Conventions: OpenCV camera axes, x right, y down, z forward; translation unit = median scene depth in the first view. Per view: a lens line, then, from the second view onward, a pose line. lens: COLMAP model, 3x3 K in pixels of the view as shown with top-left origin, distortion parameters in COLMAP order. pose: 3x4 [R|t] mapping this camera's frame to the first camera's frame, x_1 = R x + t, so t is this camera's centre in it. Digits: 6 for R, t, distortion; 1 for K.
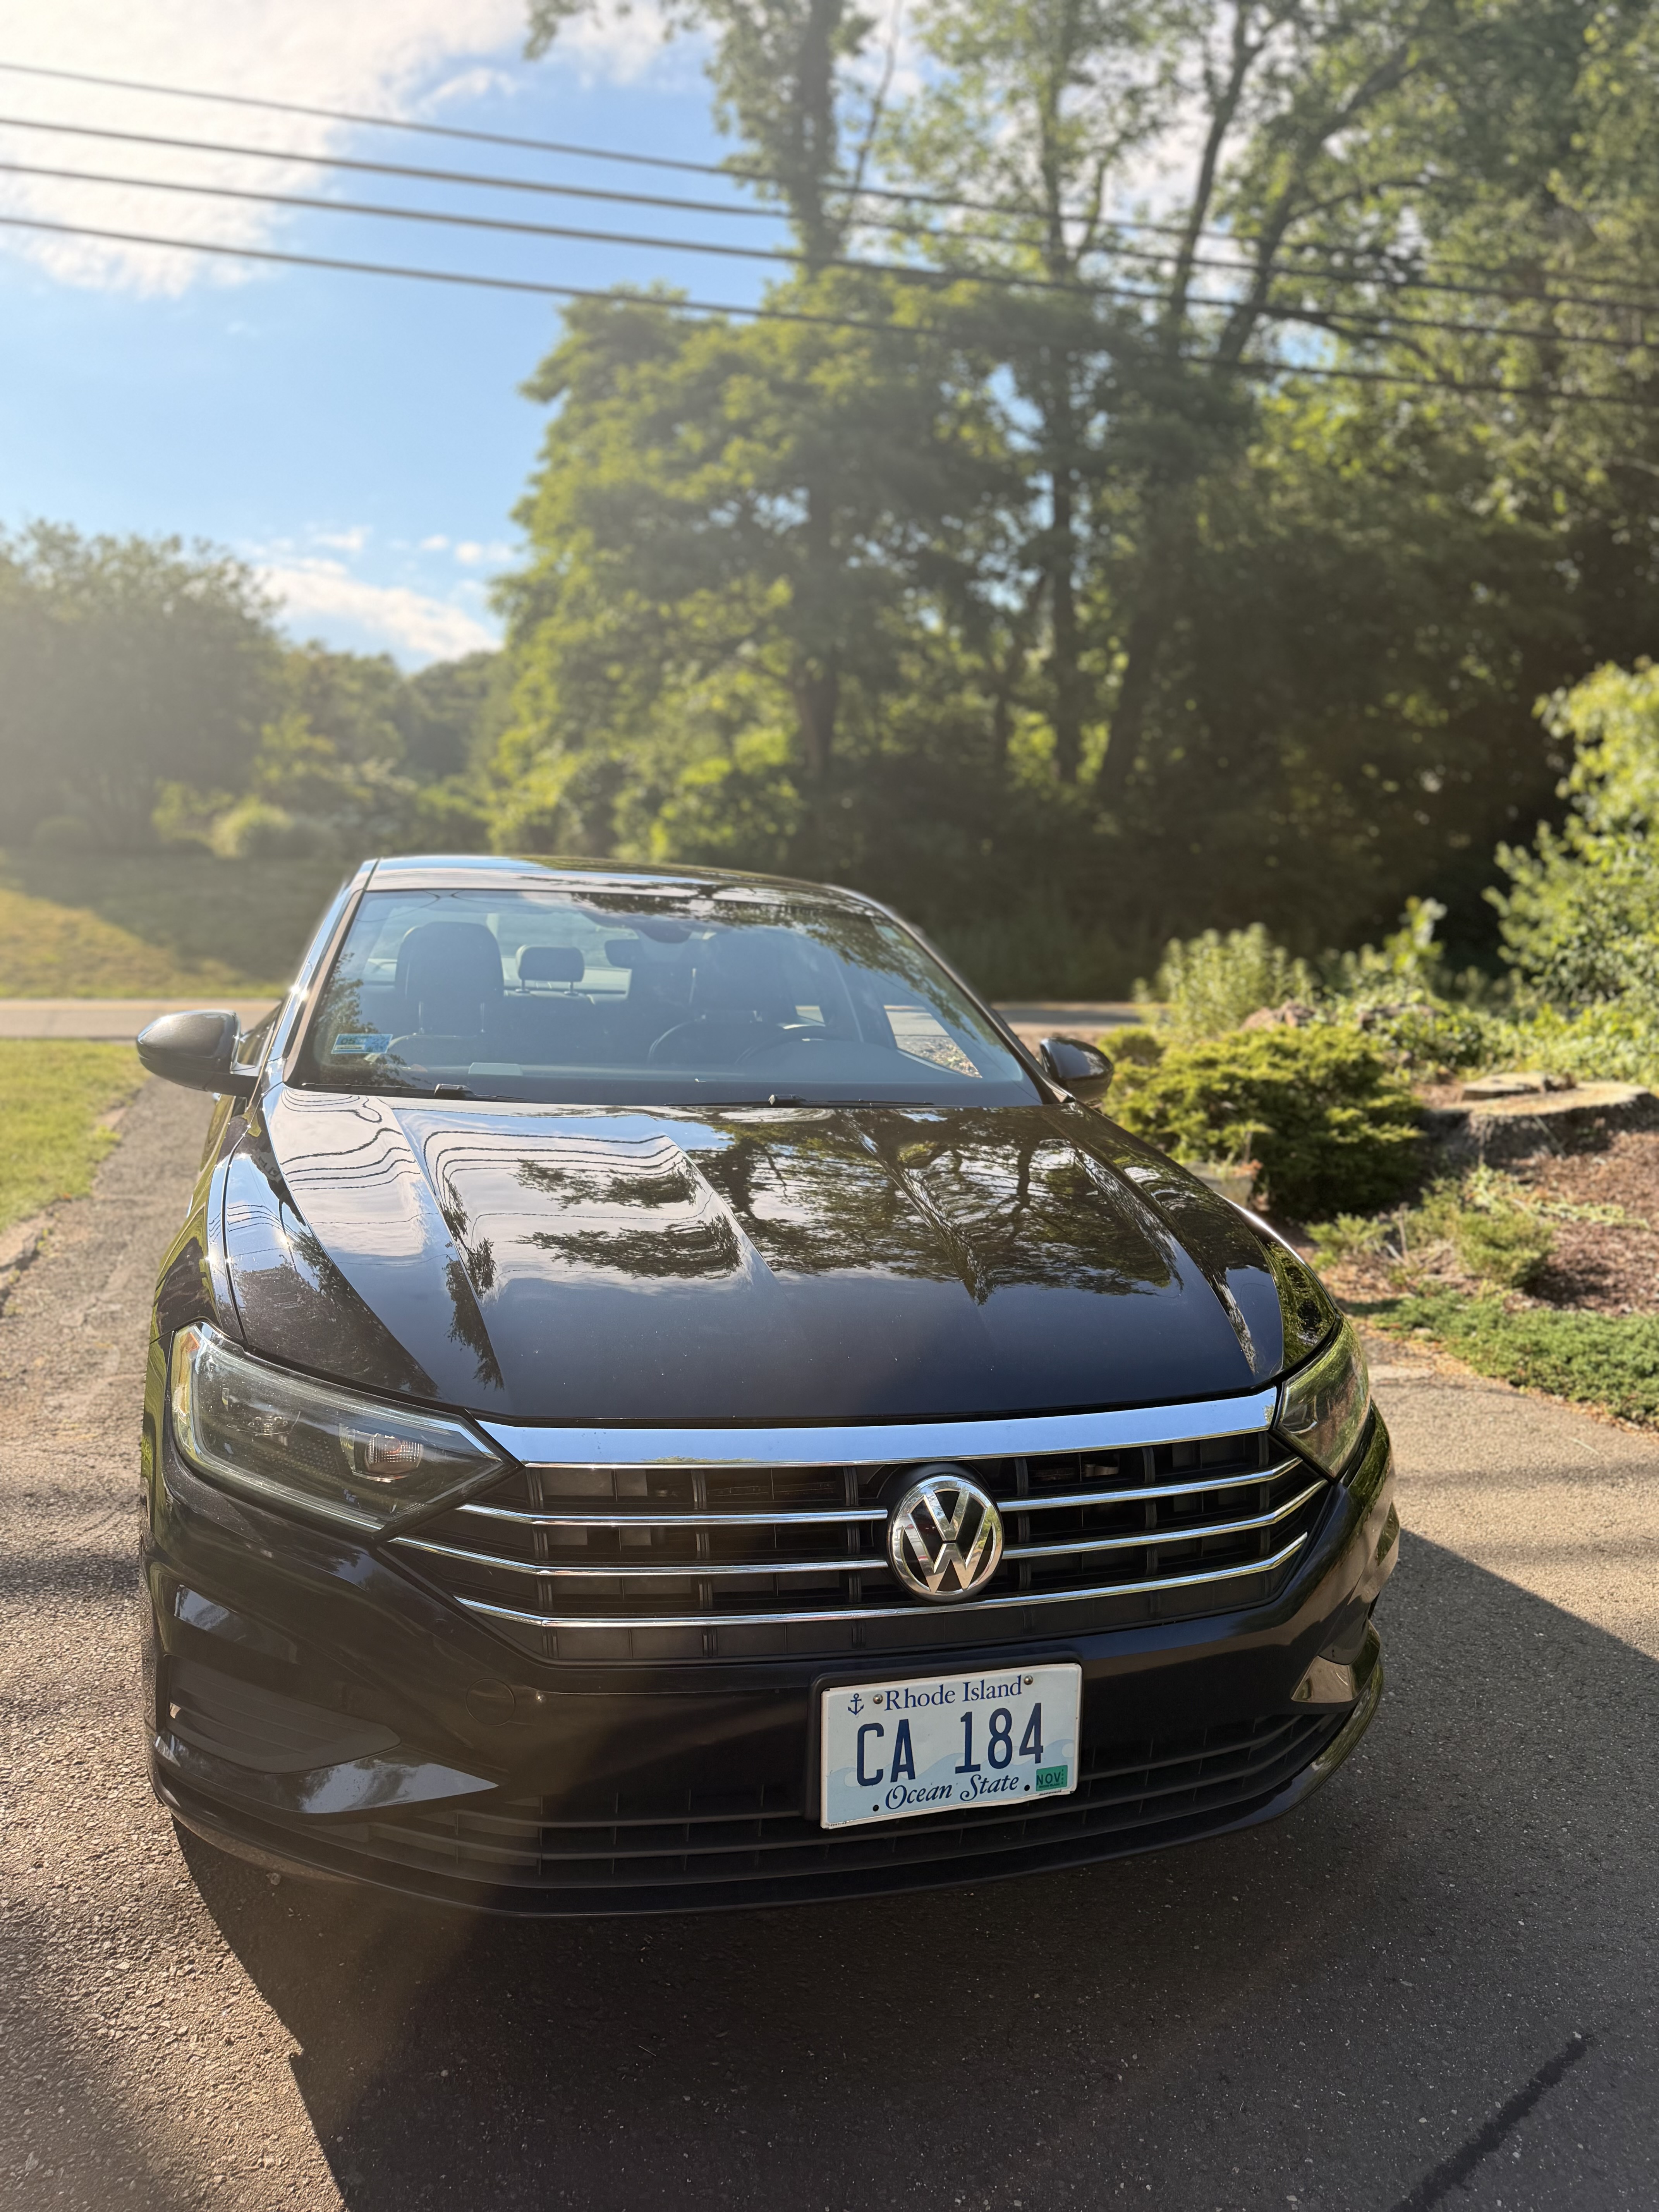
lens RADIAL K [[1578.9, 0, 812.3], [0, 1578.9, 1105.1], [0, 0, 1]] dist [-0.004006, -0.010862]
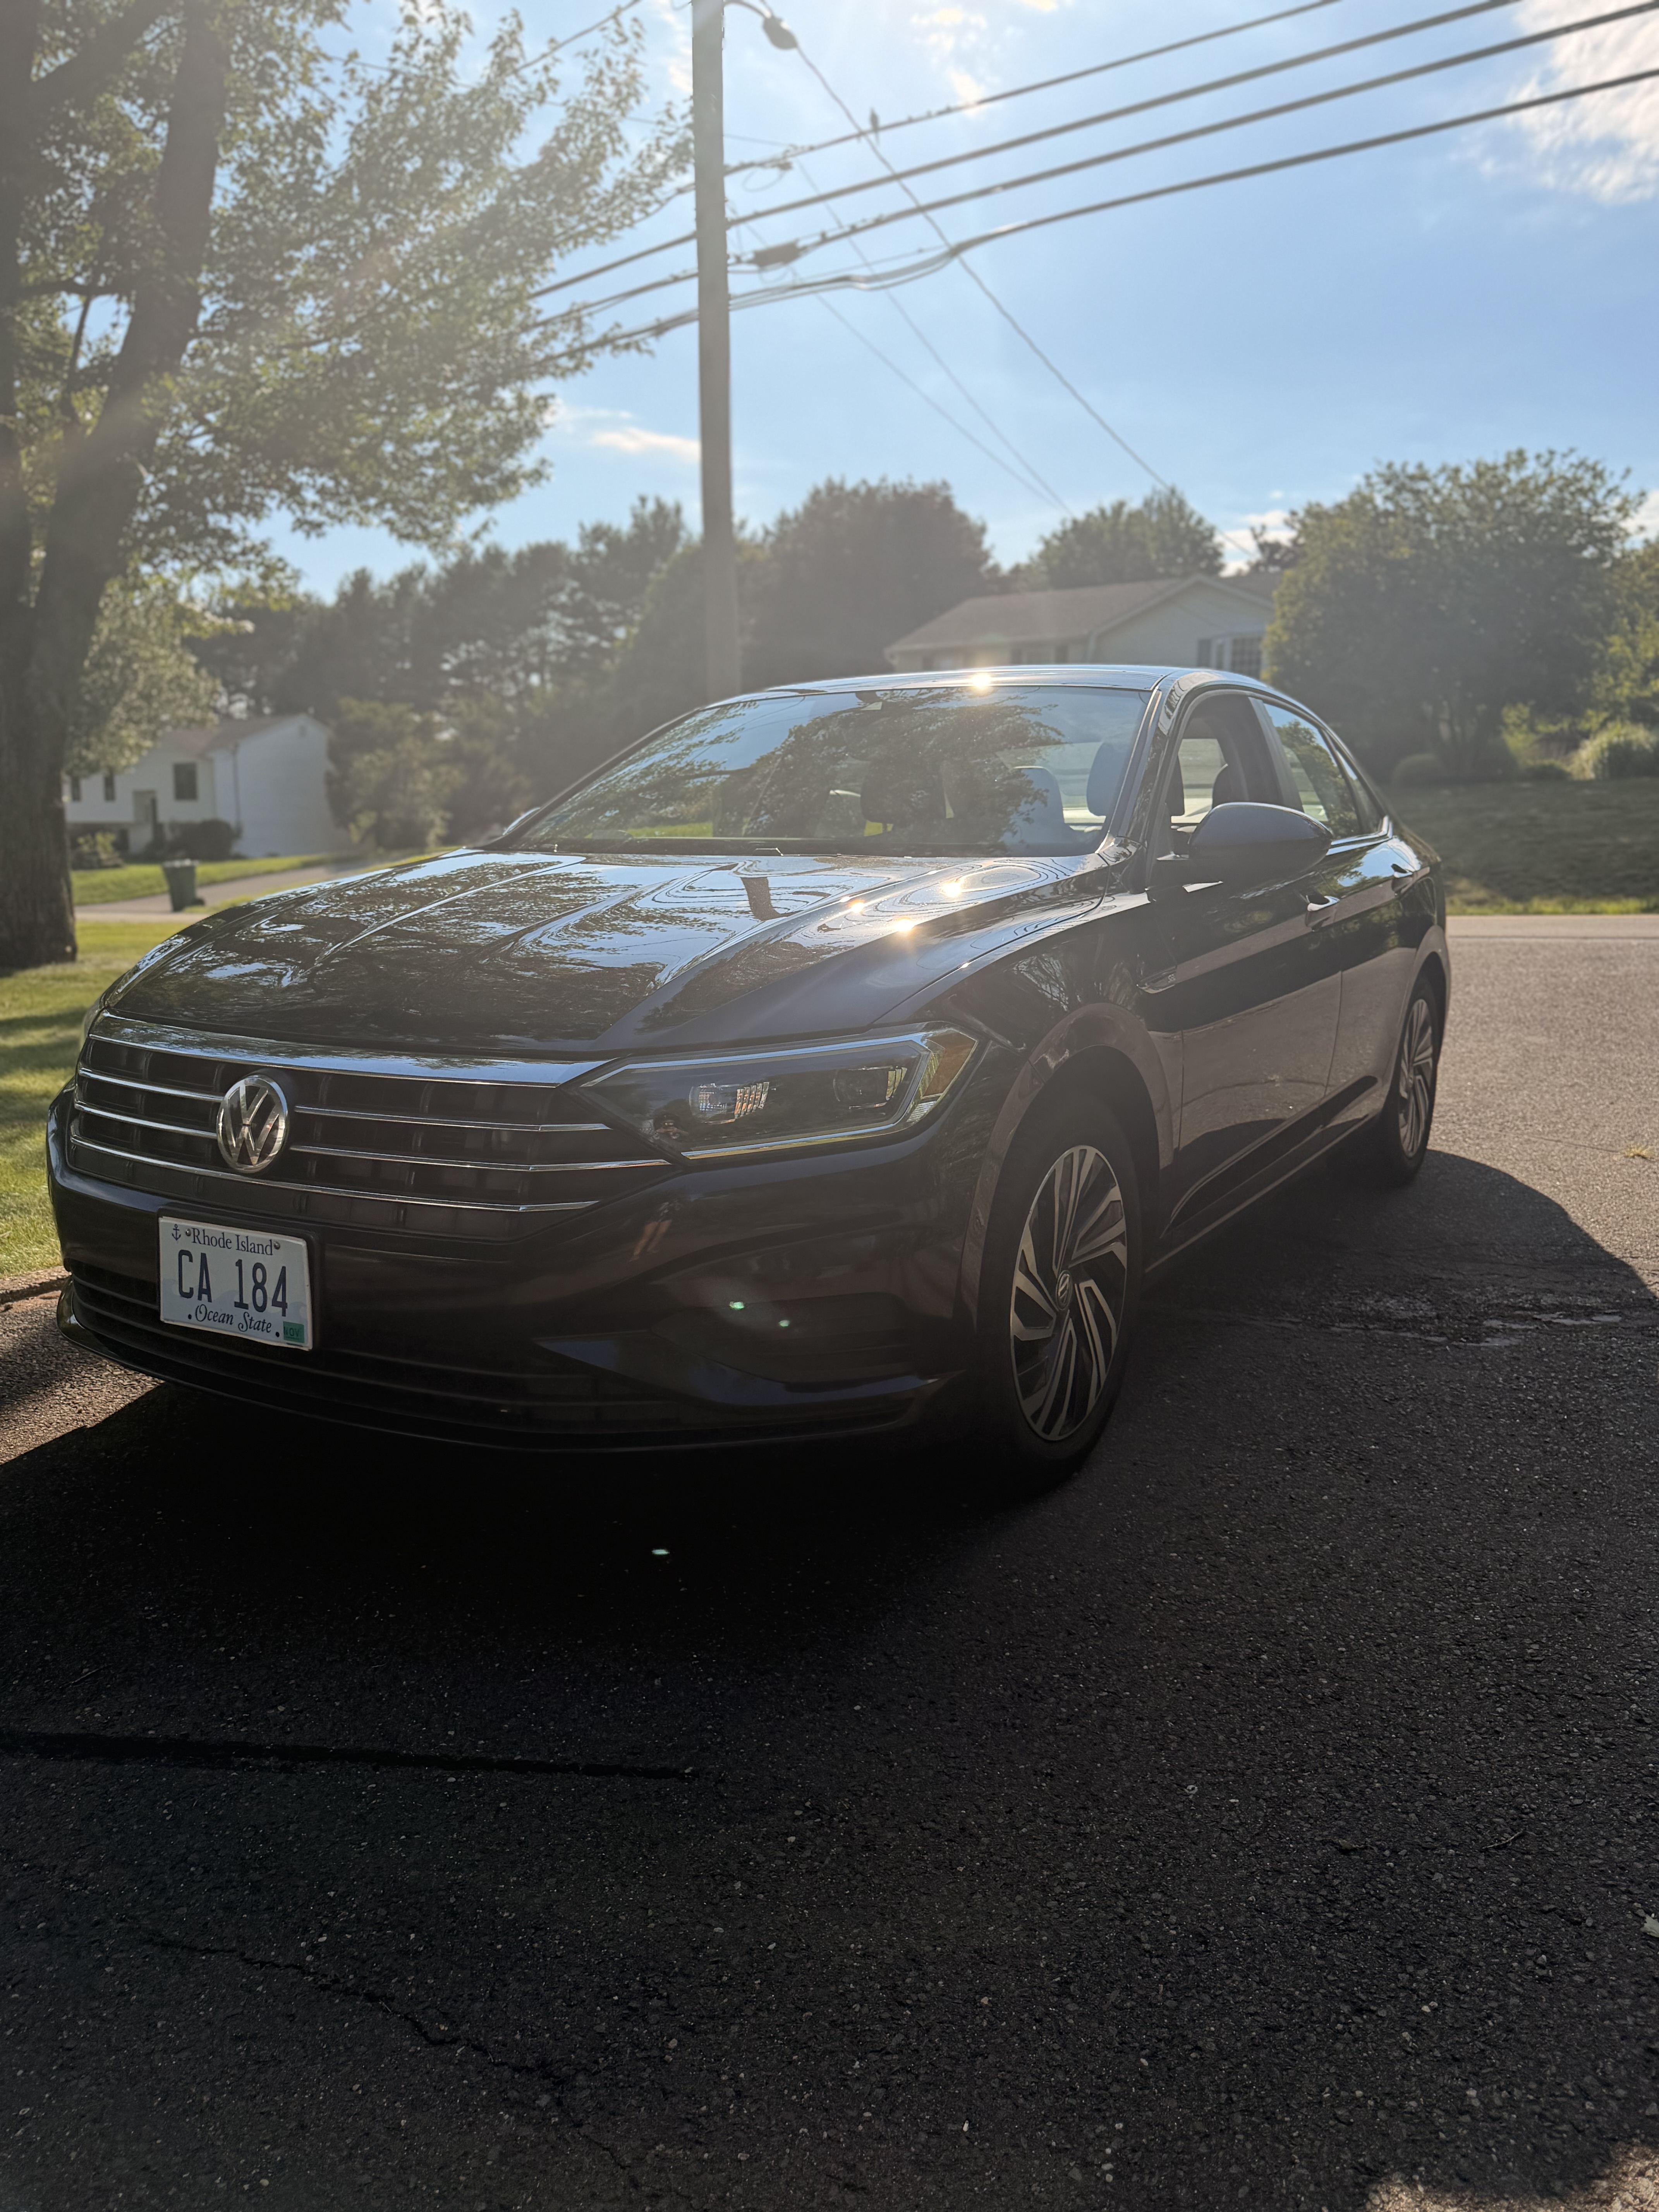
lens RADIAL K [[1578.9, 0, 809.2], [0, 1578.9, 1085.7], [0, 0, 1]] dist [-0.004006, -0.010862]
pose [[0.683931, 0.067971, -0.726374, 1.285901], [-0.047083, 0.997687, 0.049028, 0.161459], [0.728026, 0.000669, 0.685549, 0.461803]]
